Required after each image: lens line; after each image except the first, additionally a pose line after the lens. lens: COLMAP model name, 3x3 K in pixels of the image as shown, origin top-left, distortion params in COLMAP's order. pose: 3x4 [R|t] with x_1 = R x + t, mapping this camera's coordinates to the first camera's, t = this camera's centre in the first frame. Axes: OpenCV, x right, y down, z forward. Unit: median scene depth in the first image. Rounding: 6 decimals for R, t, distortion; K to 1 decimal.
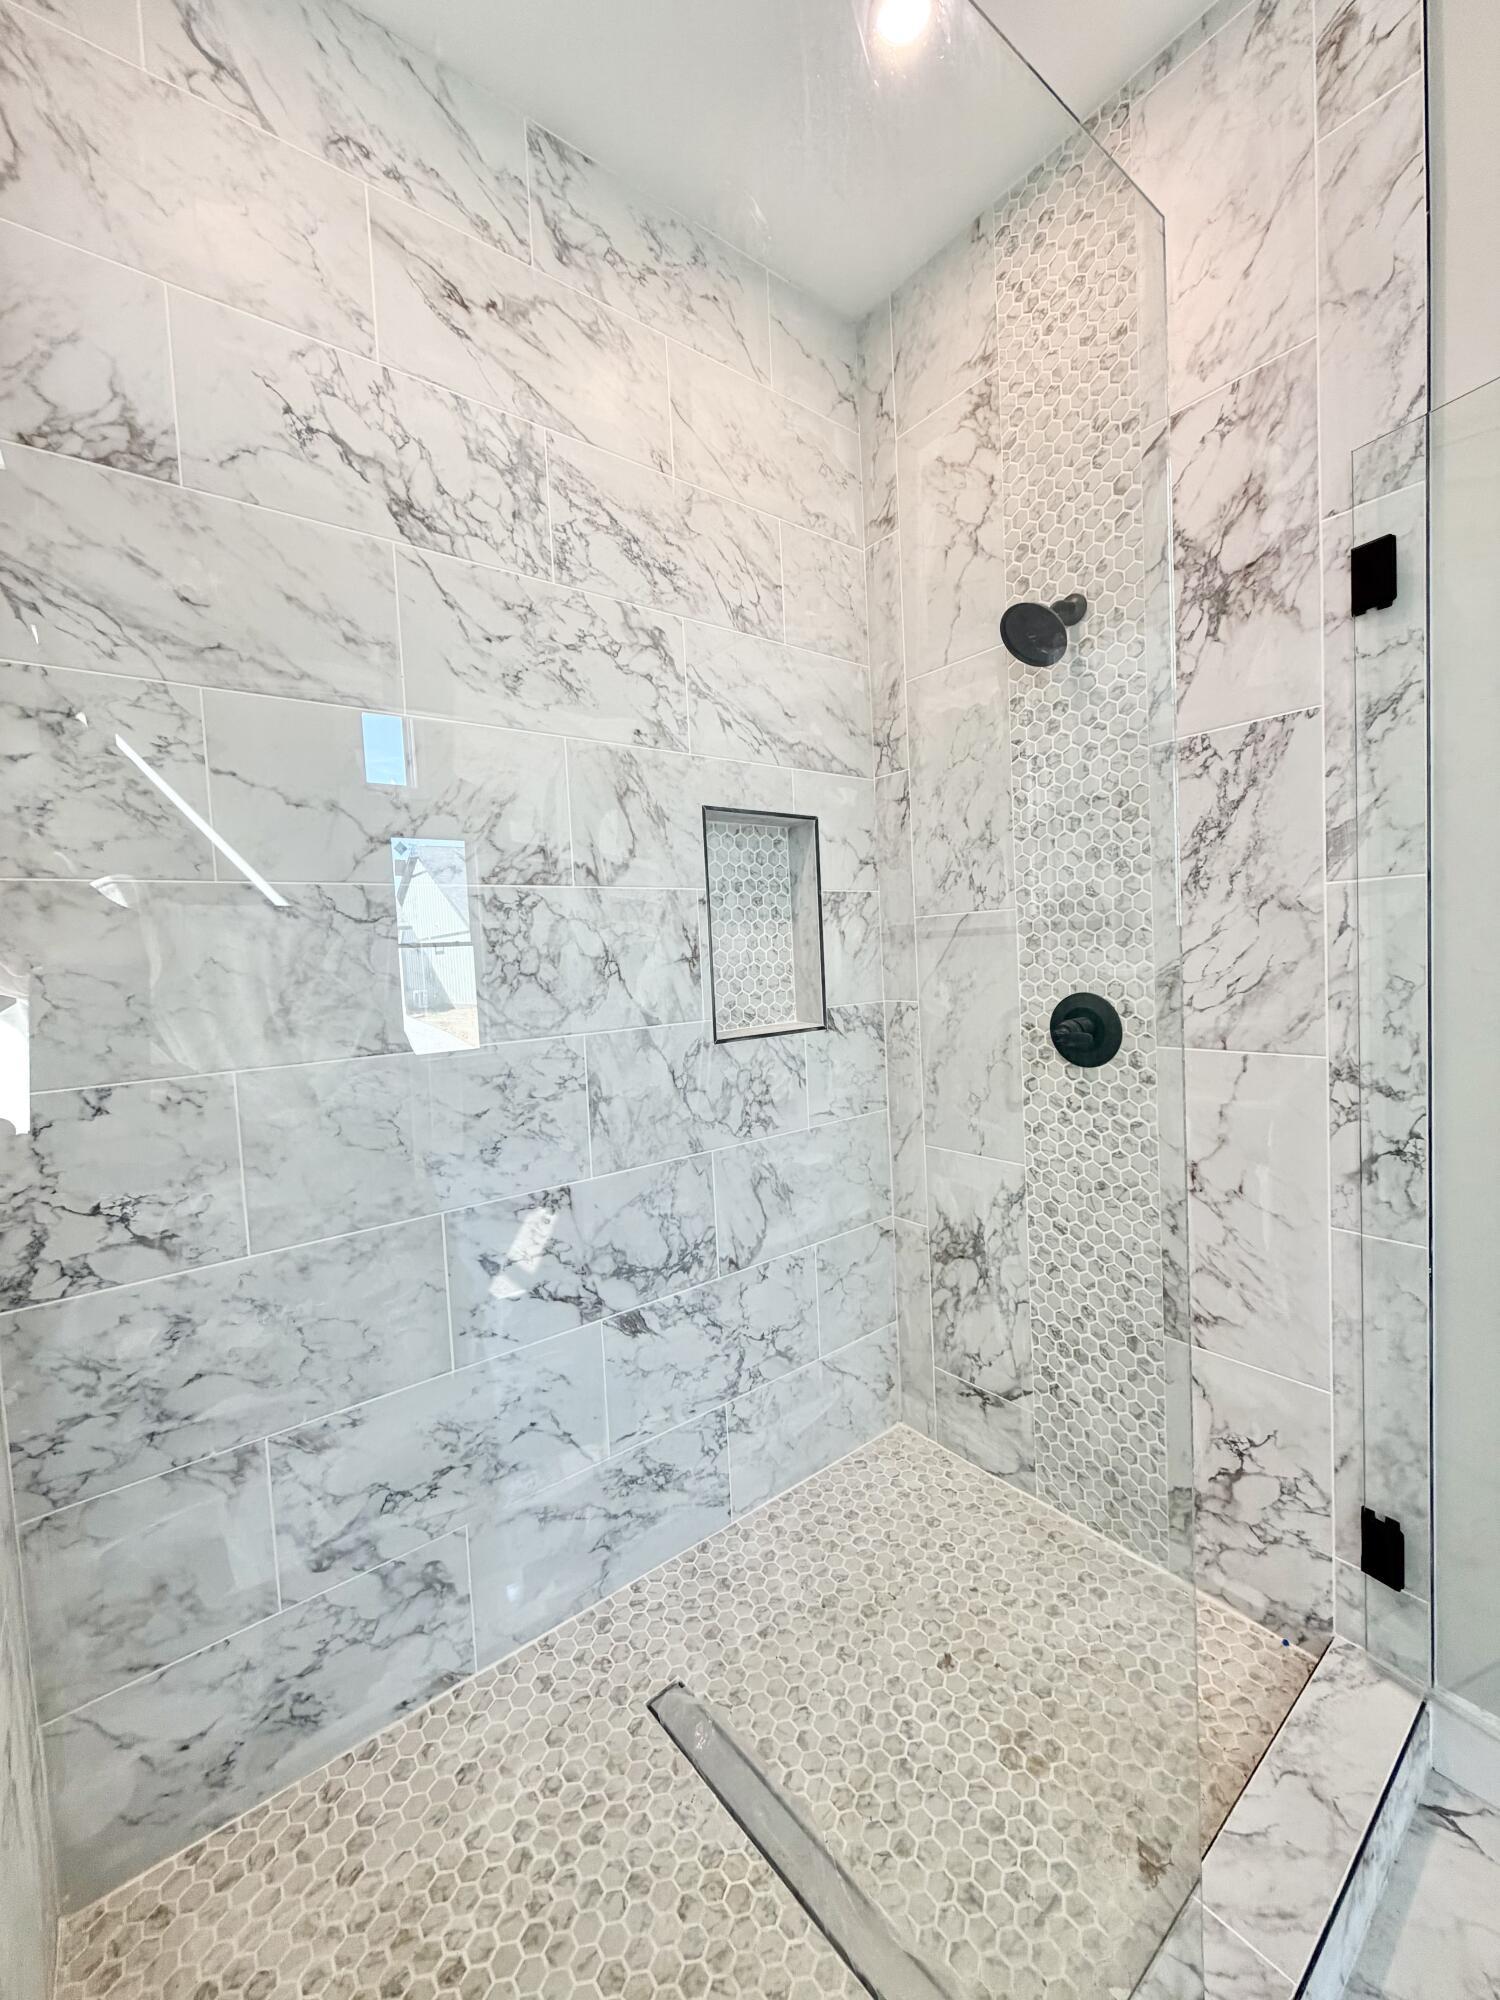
lens RADIAL K [[800.2, 0, 747.0], [0, 800.2, 996.0], [0, 0, 1]] dist [0.000927, -0.000097]
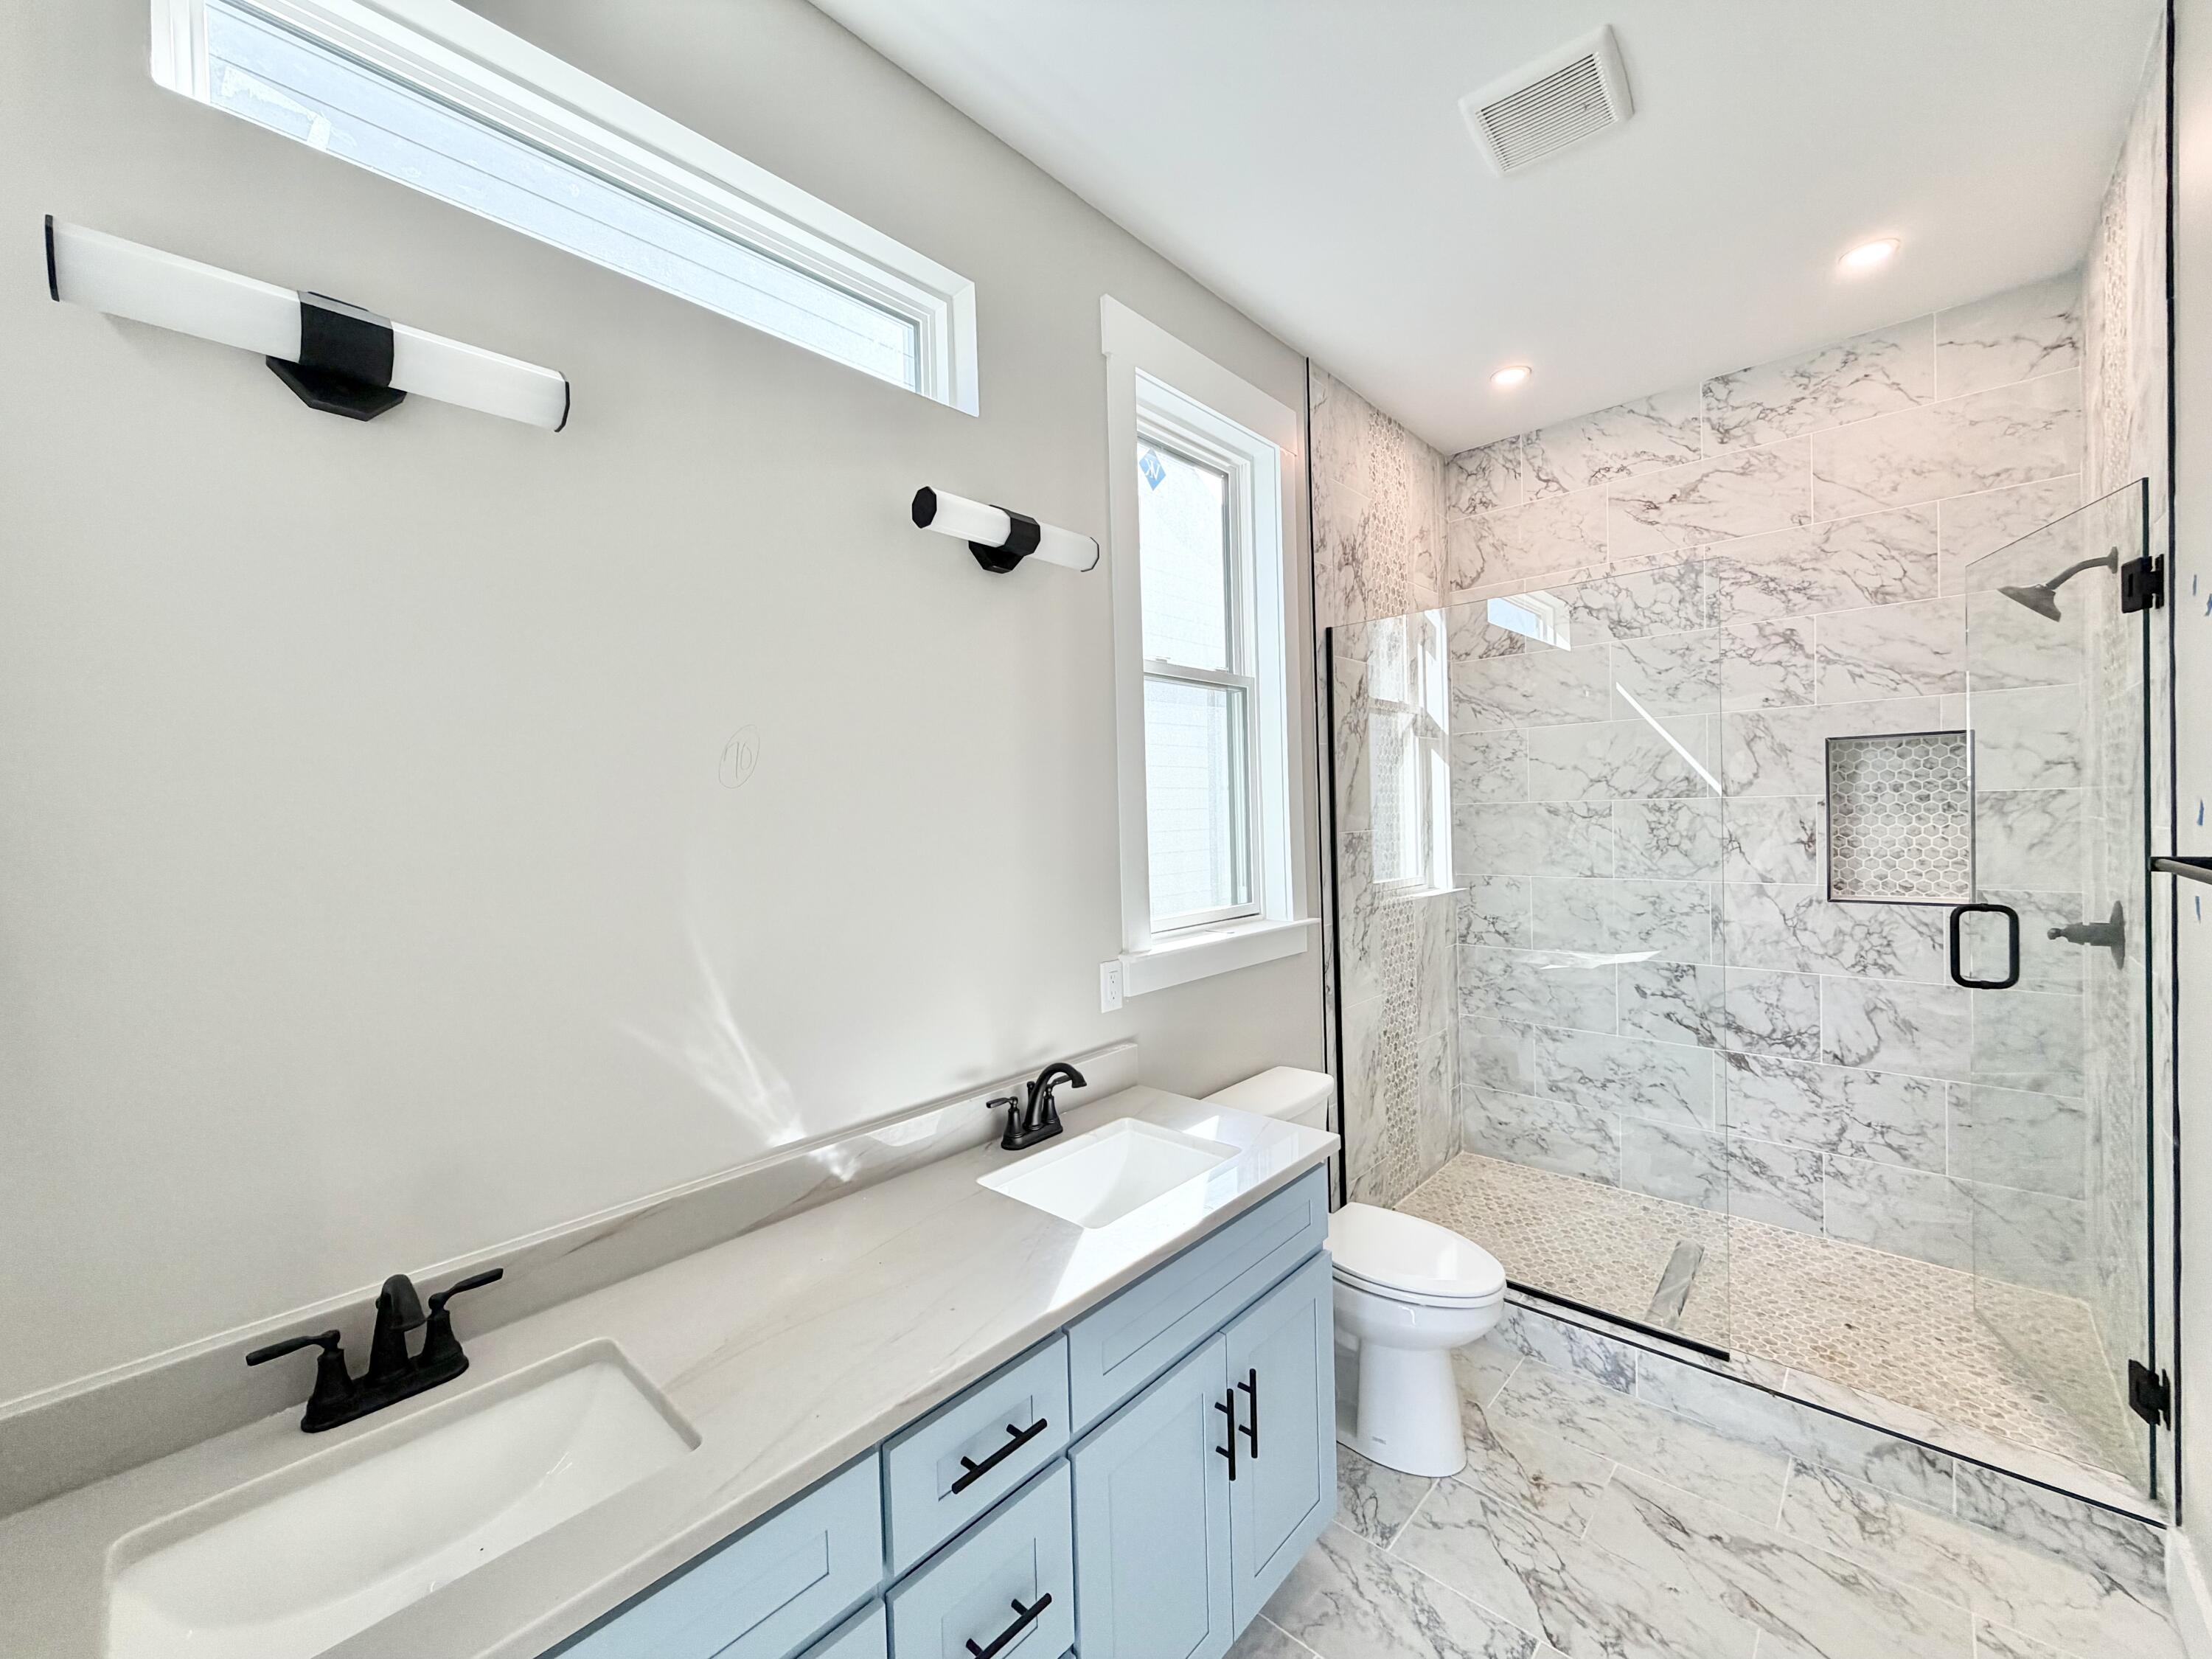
lens RADIAL K [[885.0, 0, 1105.0], [0, 885.0, 827.8], [0, 0, 1]] dist [0.000927, -0.000097]
pose [[0.158370, 0.062033, -0.985429, 1.426786], [-0.033048, 0.997798, 0.057501, -0.132022], [0.986827, 0.023460, 0.160071, -0.591600]]
